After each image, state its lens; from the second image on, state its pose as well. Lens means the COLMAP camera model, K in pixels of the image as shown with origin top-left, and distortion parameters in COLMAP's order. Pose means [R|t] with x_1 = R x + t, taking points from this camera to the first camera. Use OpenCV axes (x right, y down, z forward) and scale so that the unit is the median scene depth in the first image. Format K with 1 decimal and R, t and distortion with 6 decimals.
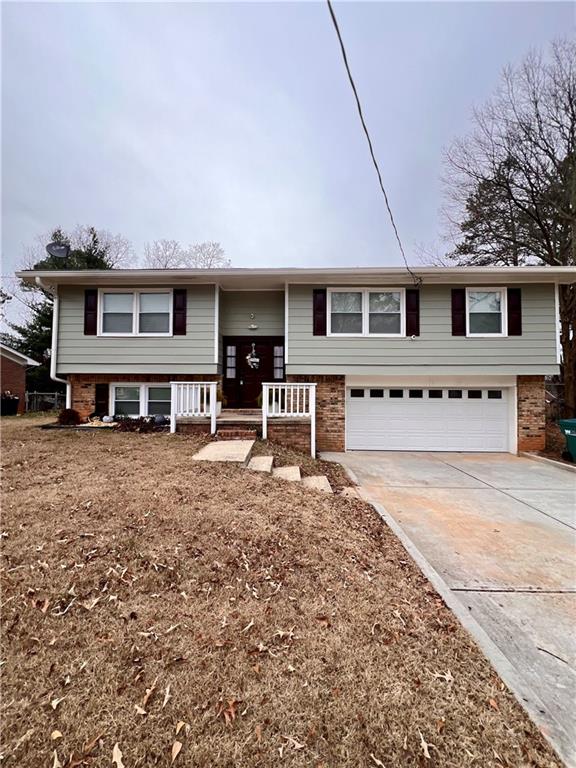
lens RADIAL K [[310.1, 0, 291.3], [0, 310.1, 385.9], [0, 0, 1]] dist [0.006312, 0.000690]
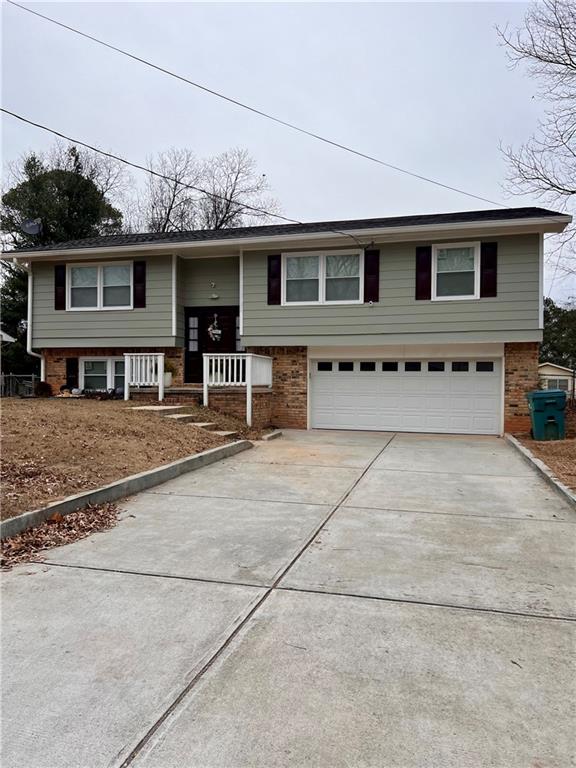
lens RADIAL K [[583.1, 0, 286.6], [0, 583.1, 391.4], [0, 0, 1]] dist [0.081845, -0.024353]
pose [[0.970146, 0.005107, -0.242467, 0.543586], [0.000590, 0.999726, 0.023415, 0.059685], [0.242520, -0.022859, 0.969877, -0.704482]]
